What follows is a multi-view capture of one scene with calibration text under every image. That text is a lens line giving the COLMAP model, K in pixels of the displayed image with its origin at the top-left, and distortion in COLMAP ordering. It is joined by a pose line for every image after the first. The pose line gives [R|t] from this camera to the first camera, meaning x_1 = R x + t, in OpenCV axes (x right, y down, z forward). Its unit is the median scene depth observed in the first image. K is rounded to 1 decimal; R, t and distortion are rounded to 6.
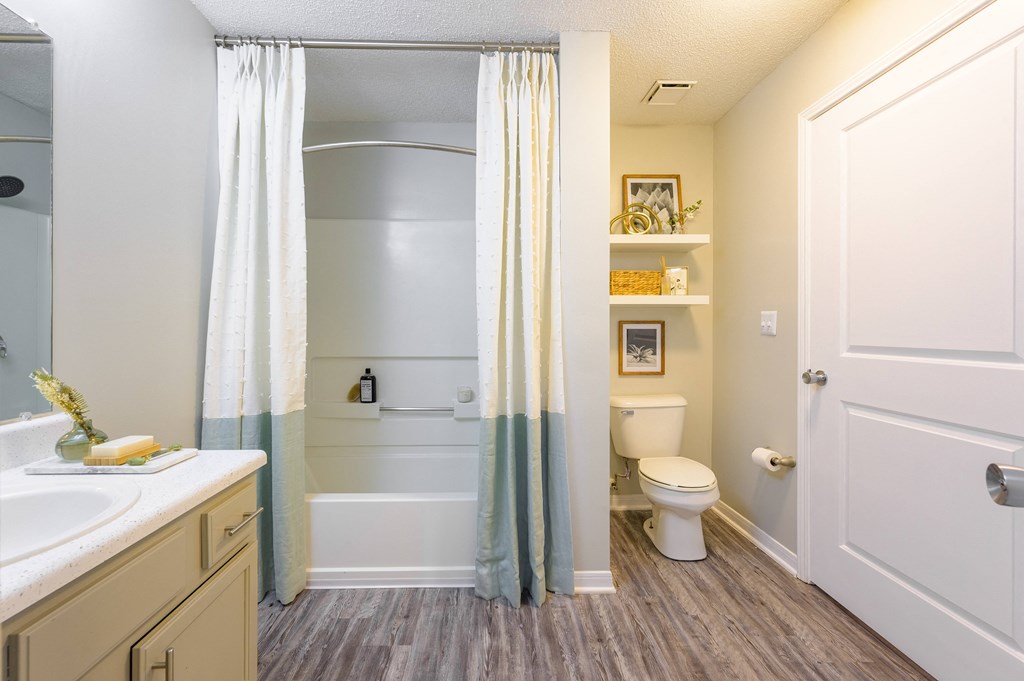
lens RADIAL K [[419.2, 0, 507.6], [0, 419.2, 341.8], [0, 0, 1]] dist [0.004395, -0.000953]
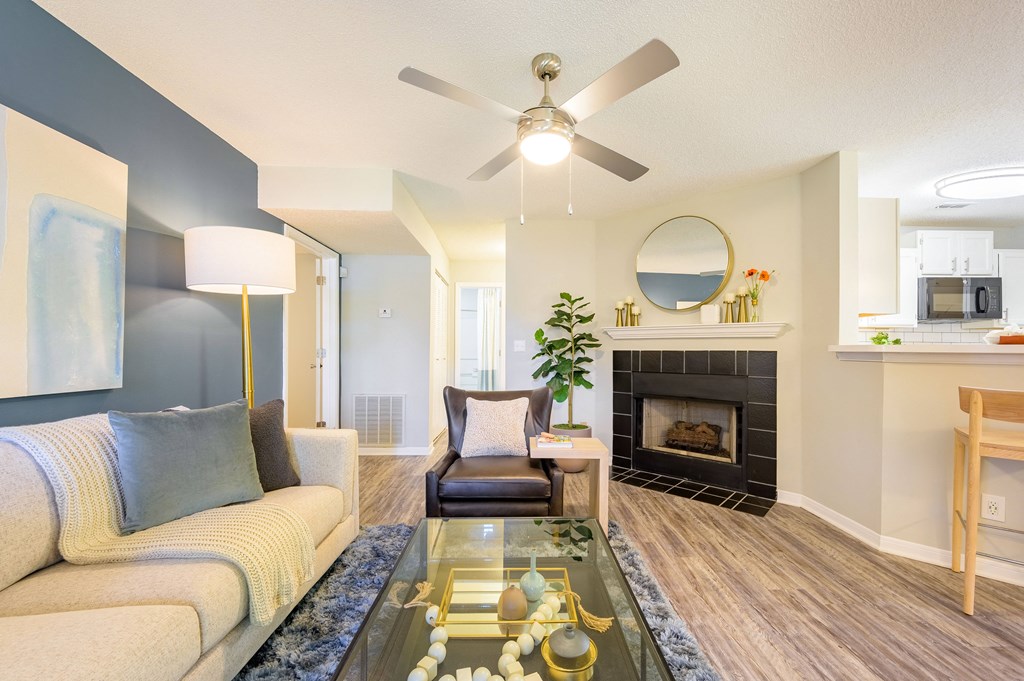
lens RADIAL K [[419.2, 0, 527.9], [0, 419.2, 347.0], [0, 0, 1]] dist [0.004395, -0.000953]
pose [[0.999901, -0.002494, -0.013865, 0.524908], [0.002505, 0.999997, 0.000794, -0.076837], [0.013863, -0.000829, 0.999904, -3.449701]]
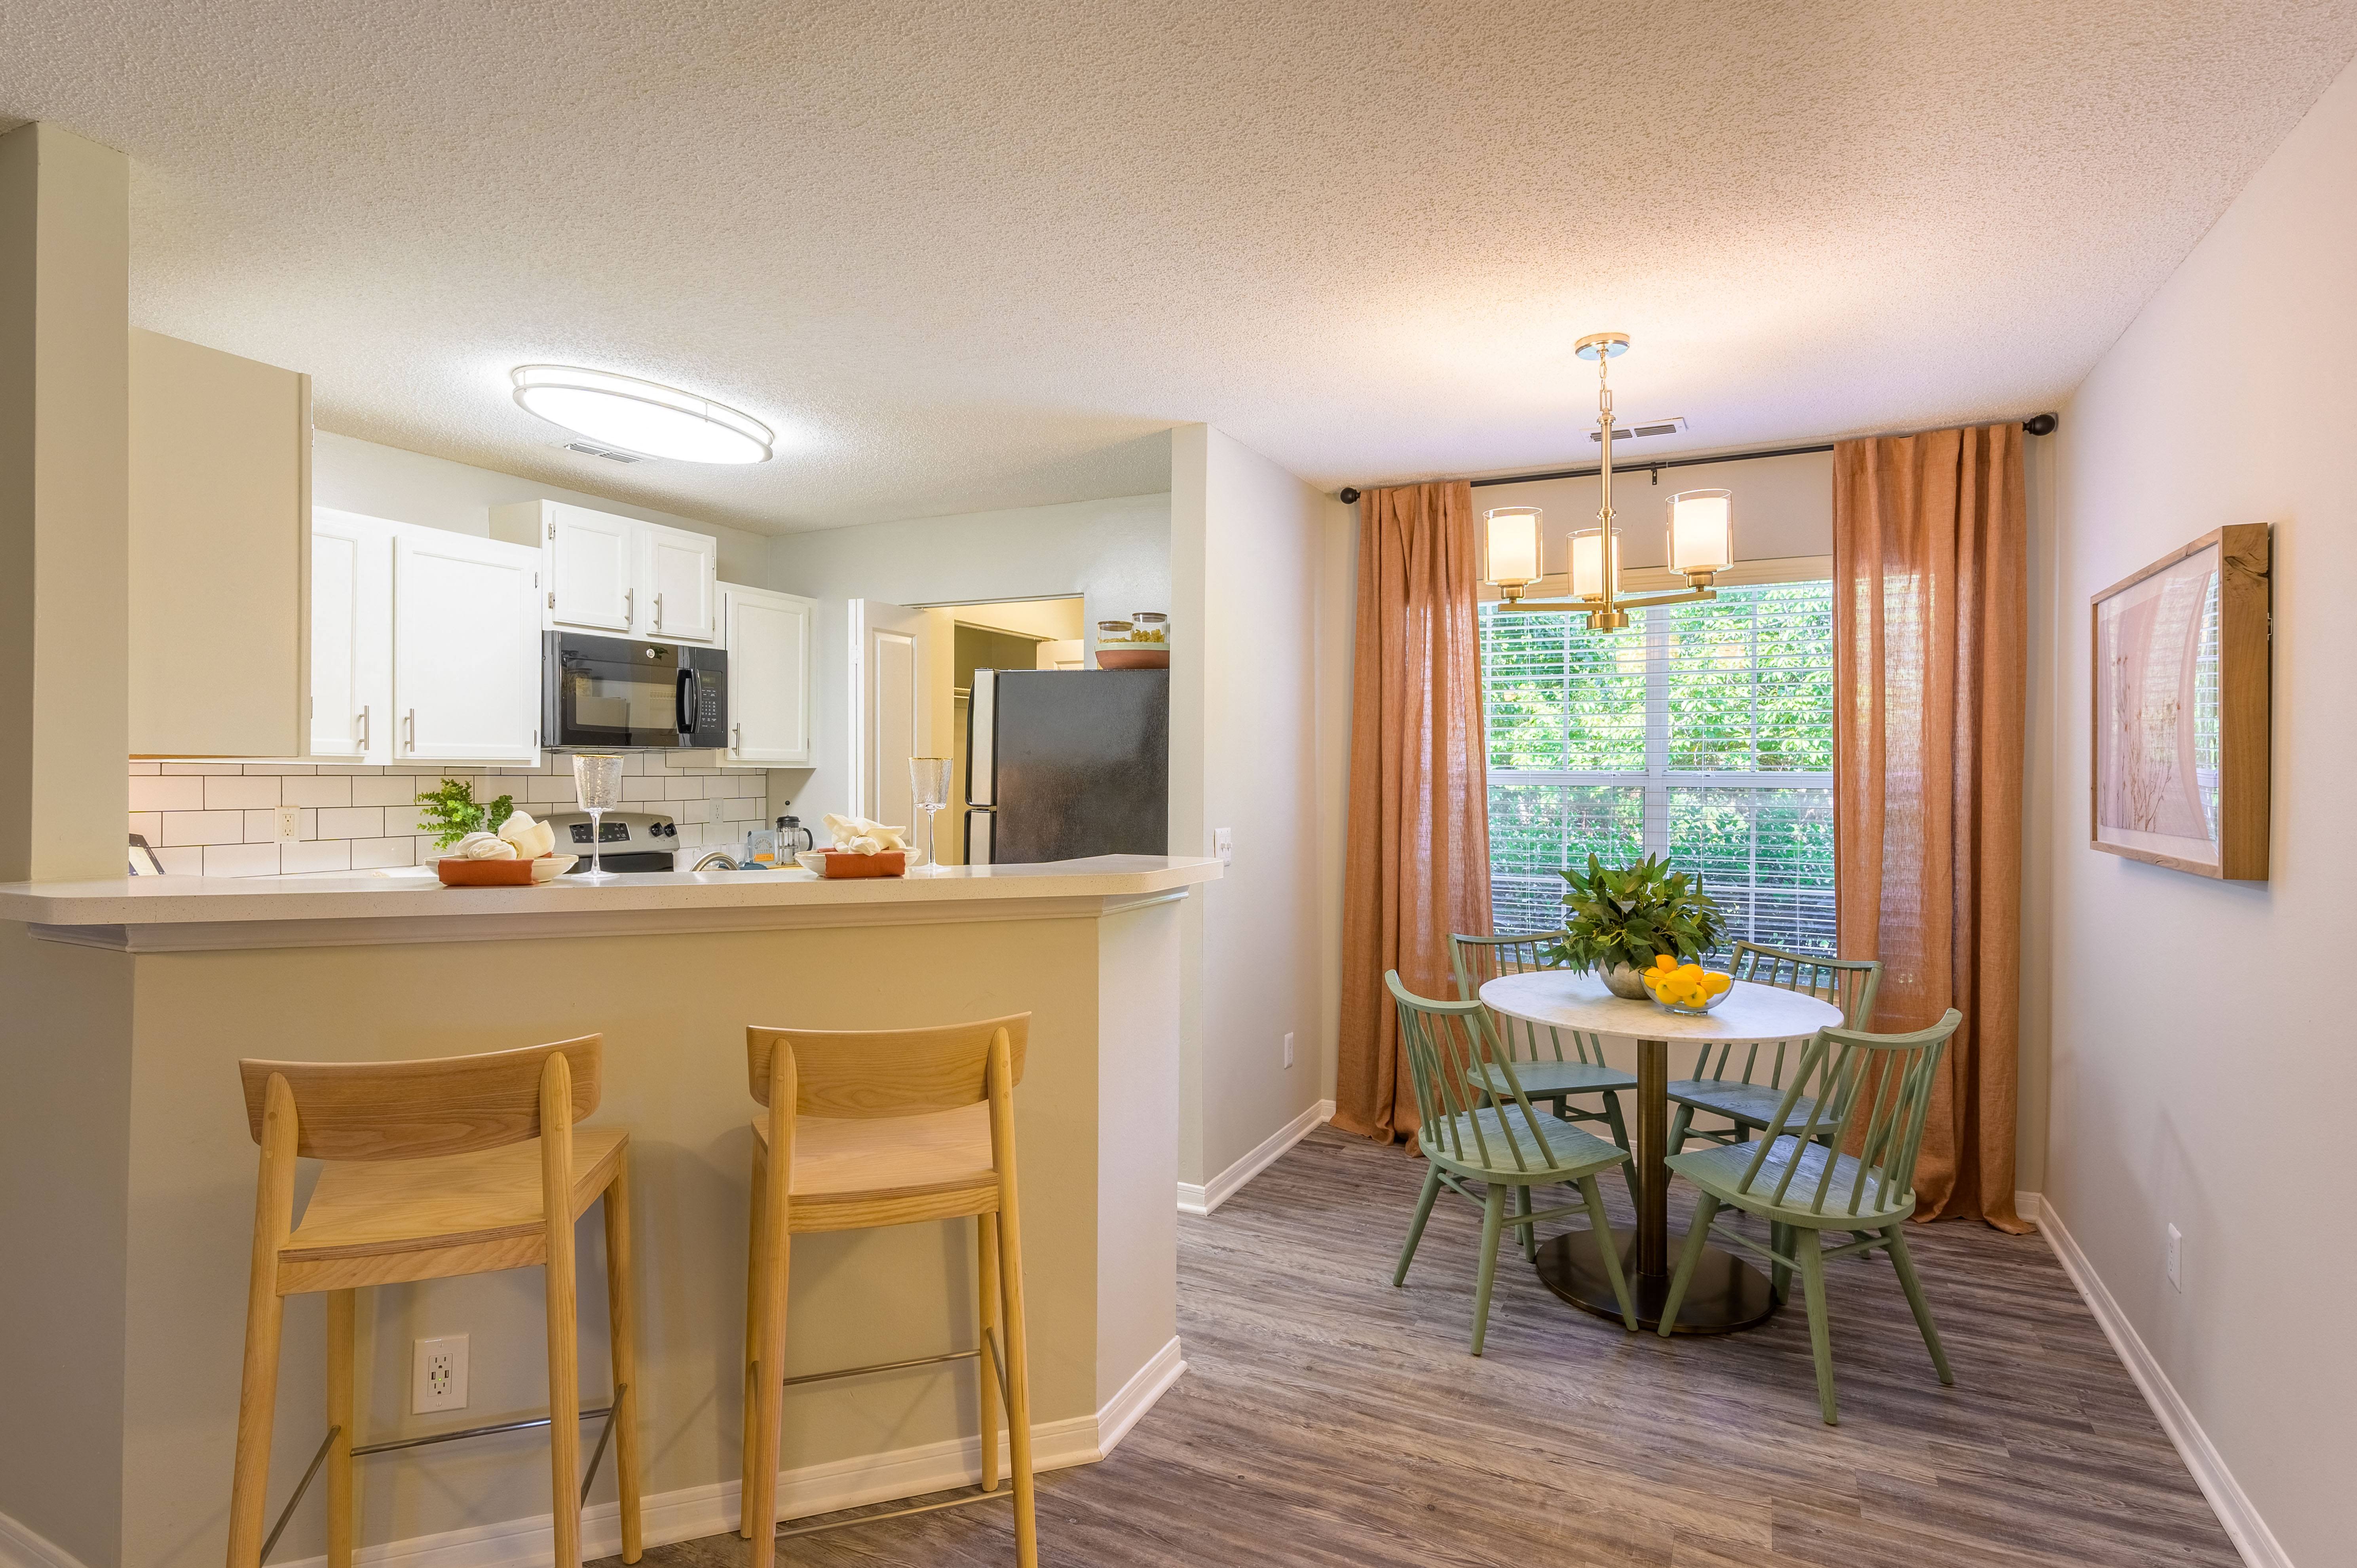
lens RADIAL K [[1152.1, 0, 1197.6], [0, 1152.1, 773.9], [0, 0, 1]] dist [-0.001163, 0.001239]
pose [[0.485797, -0.008934, 0.874026, 1.305091], [-0.009027, 0.999843, 0.015237, -0.219040], [-0.874025, -0.015291, 0.485641, -3.373964]]
